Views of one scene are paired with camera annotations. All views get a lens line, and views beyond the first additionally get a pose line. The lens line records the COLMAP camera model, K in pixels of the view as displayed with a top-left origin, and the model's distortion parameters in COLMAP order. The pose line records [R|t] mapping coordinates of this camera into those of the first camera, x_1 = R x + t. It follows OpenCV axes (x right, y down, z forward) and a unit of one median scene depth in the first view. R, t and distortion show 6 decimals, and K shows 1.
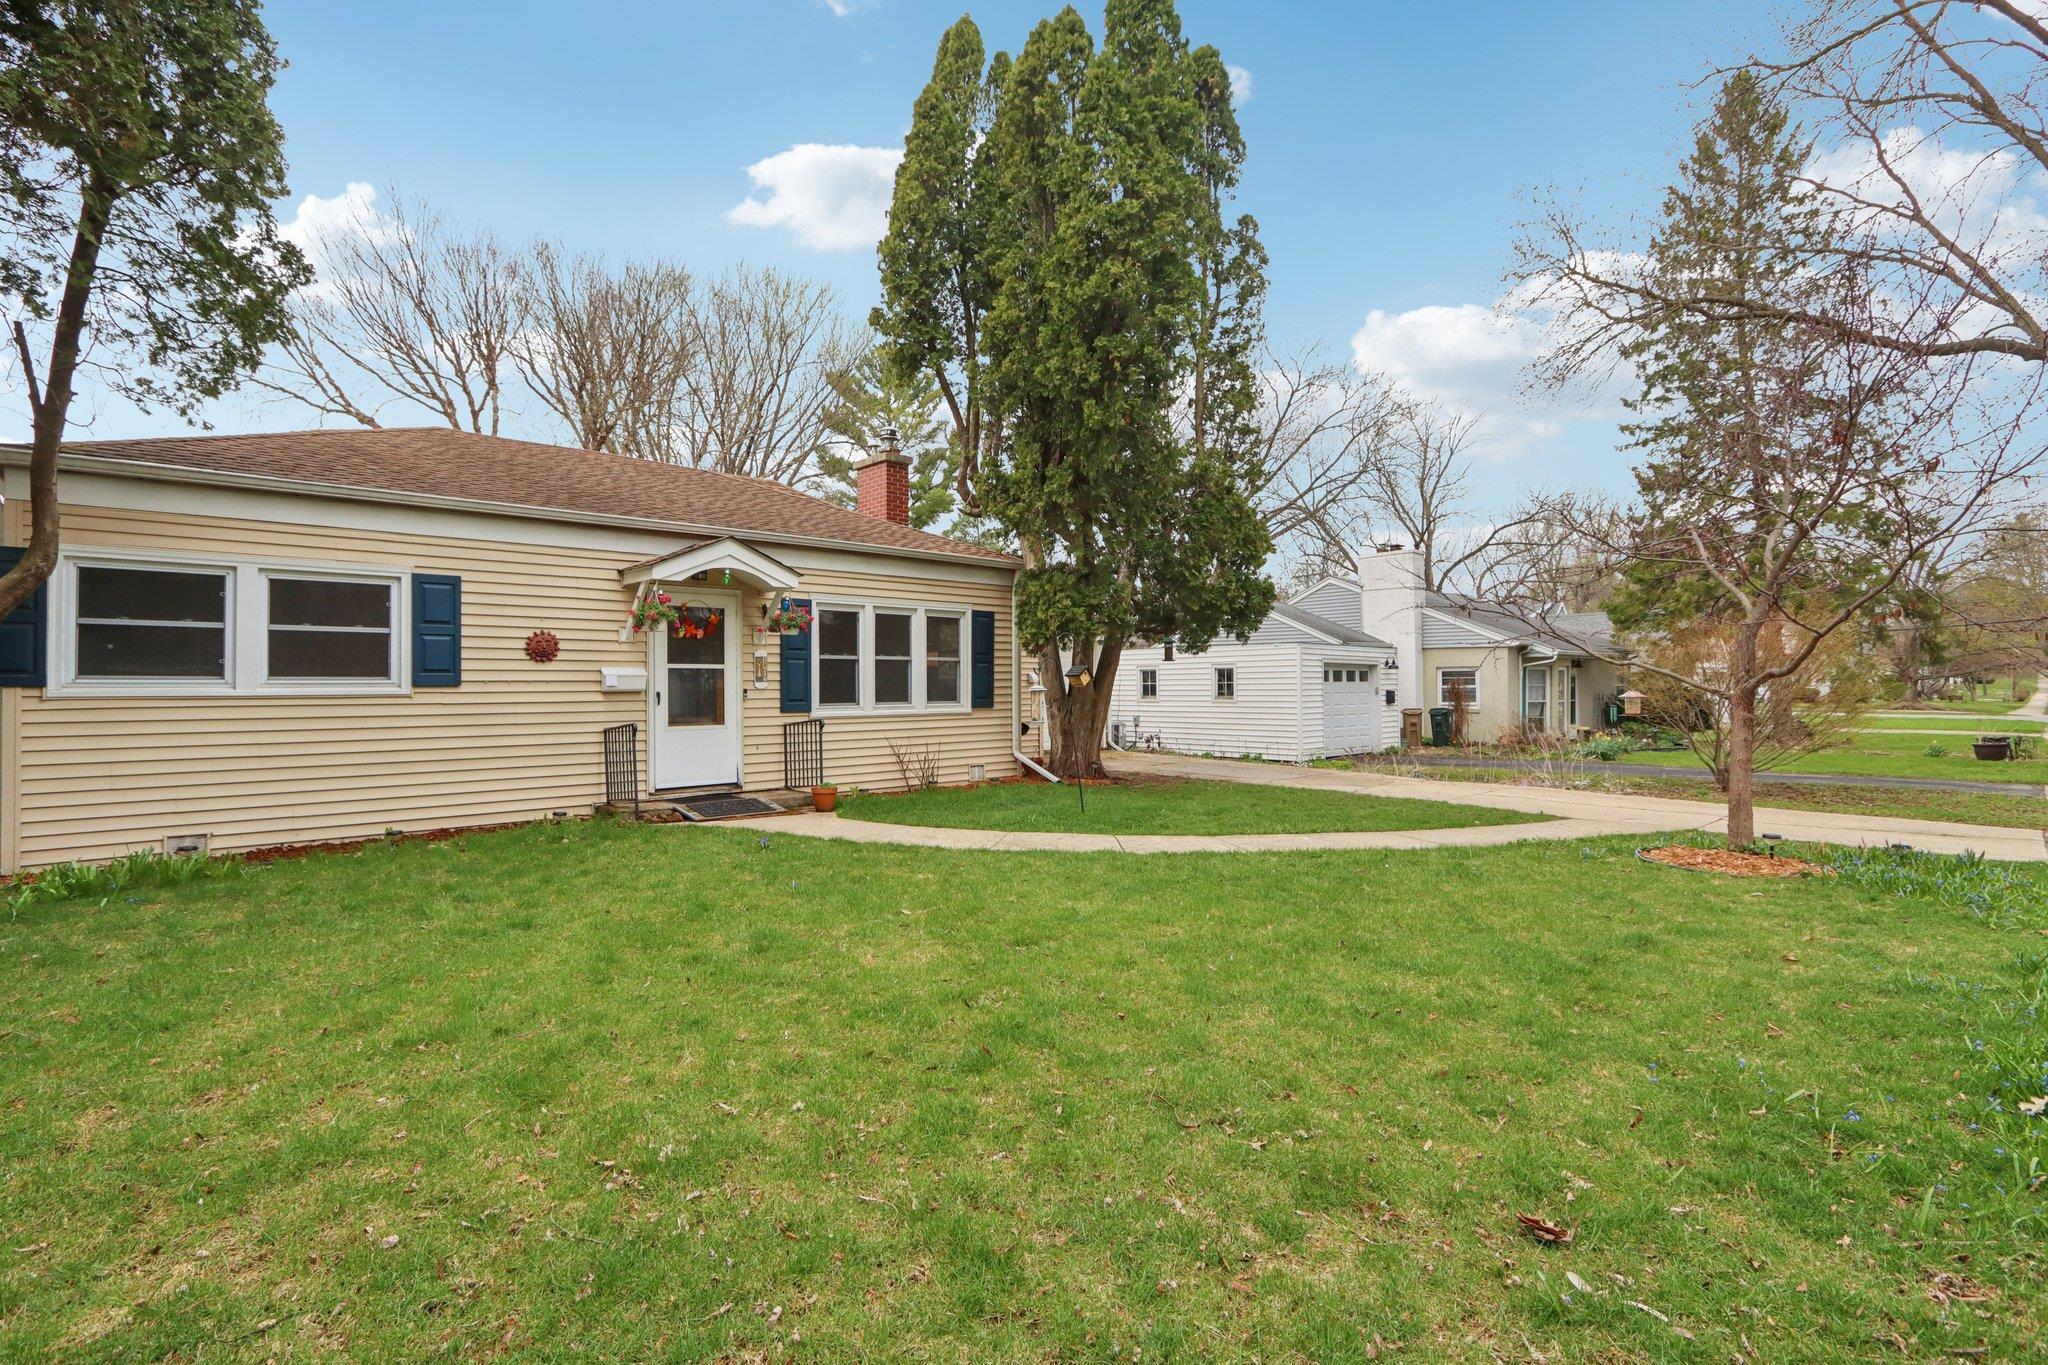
lens RADIAL K [[952.3, 0, 1022.5], [0, 952.3, 685.0], [0, 0, 1]] dist [-0.018383, 0.004265]
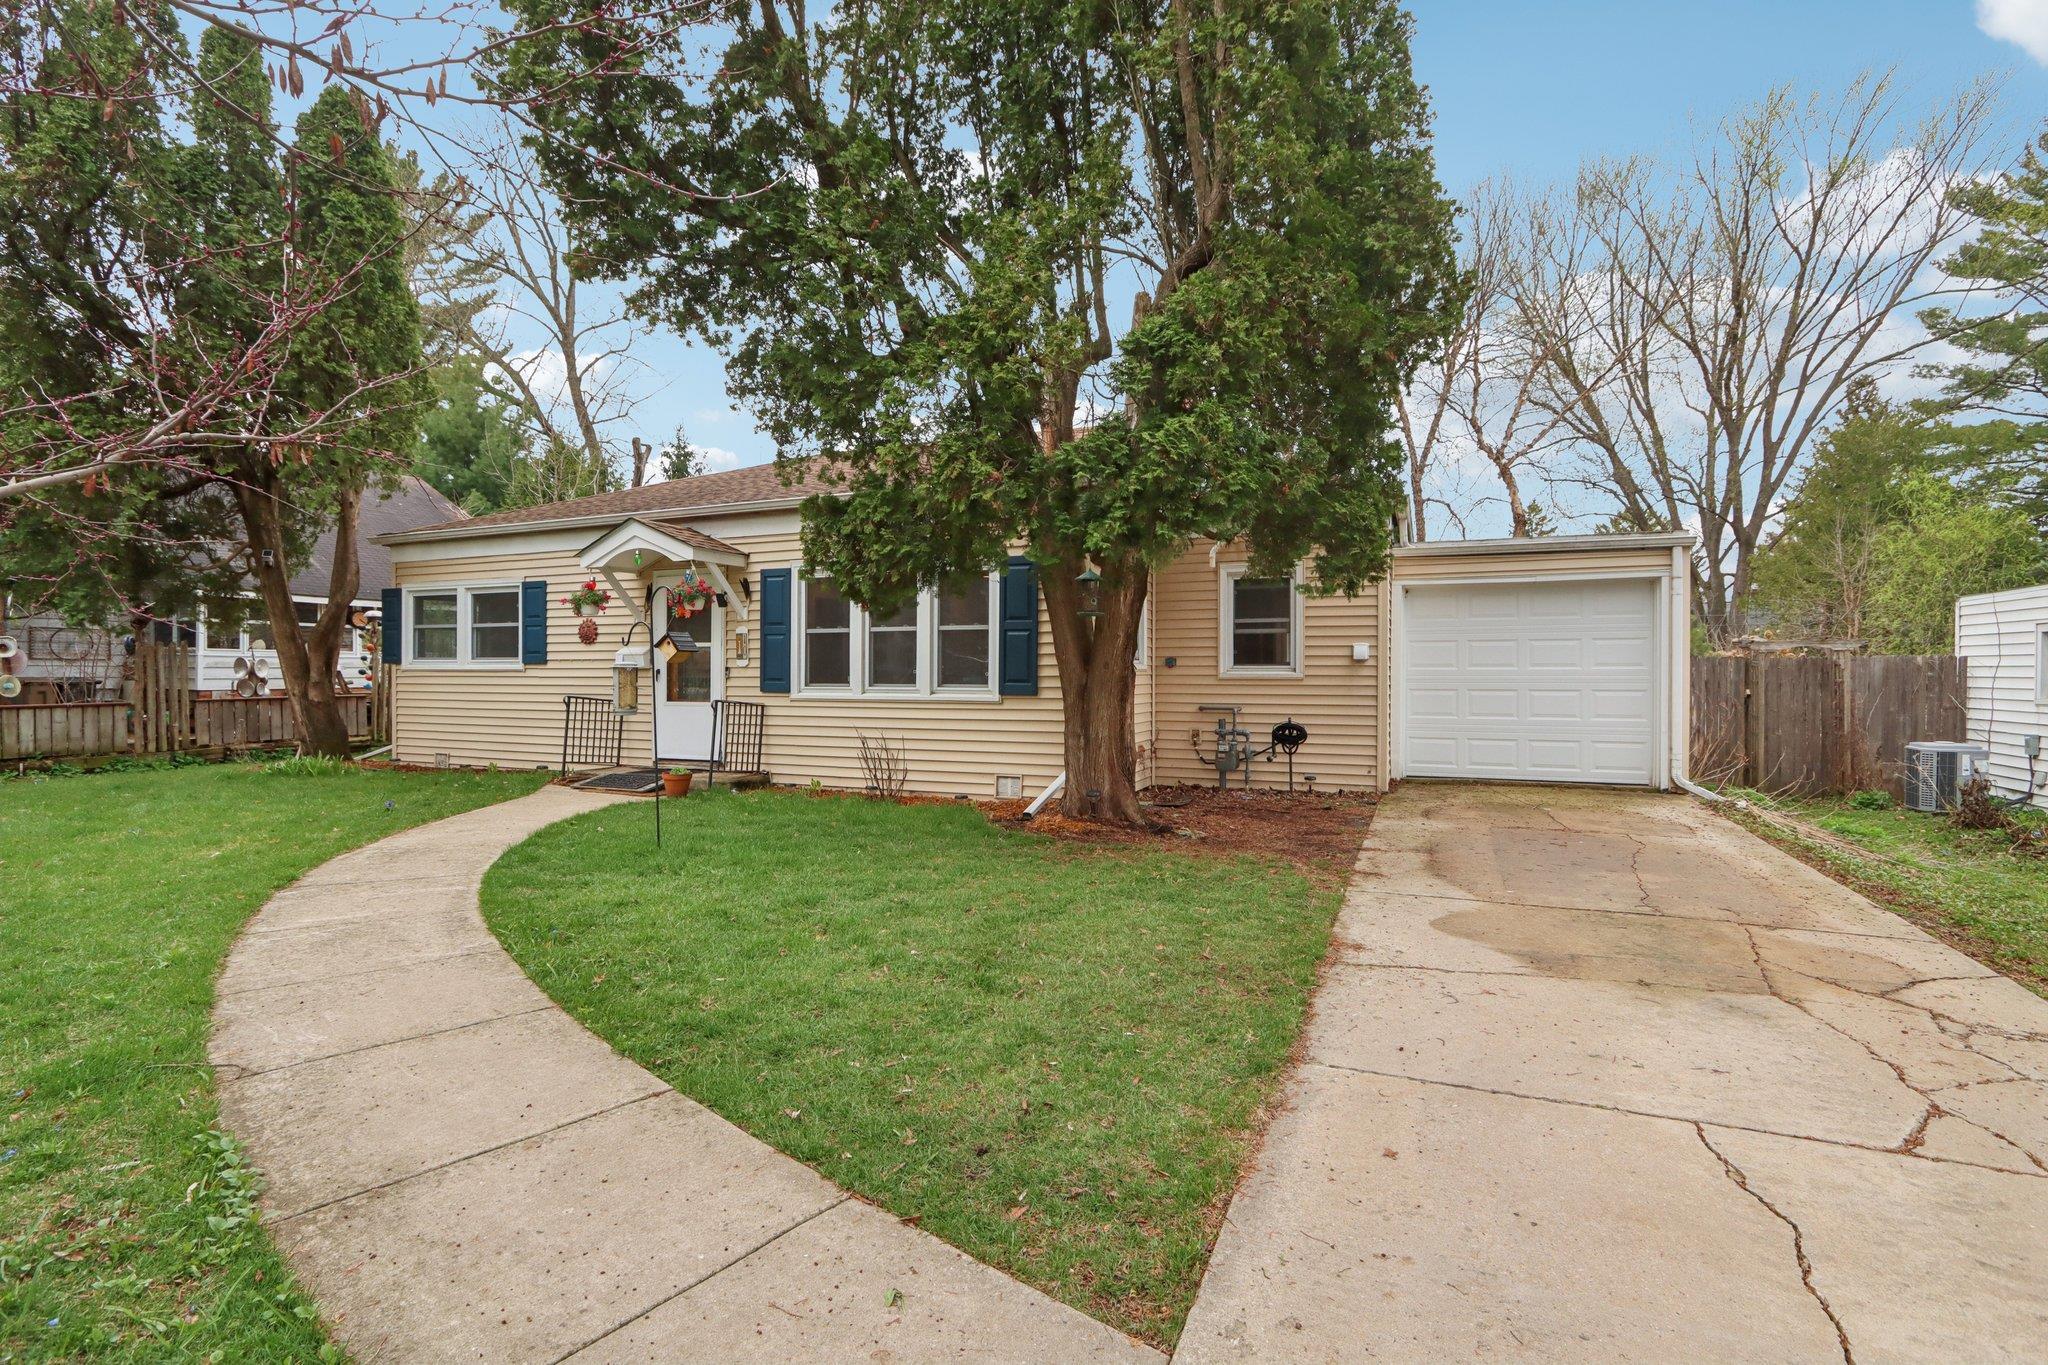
lens RADIAL K [[952.3, 0, 1005.0], [0, 952.3, 670.2], [0, 0, 1]] dist [-0.018383, 0.004265]
pose [[0.401139, 0.002773, -0.916013, 0.754066], [-0.002445, 0.999995, 0.001957, 0.005167], [0.916014, 0.001454, 0.401144, 0.899836]]
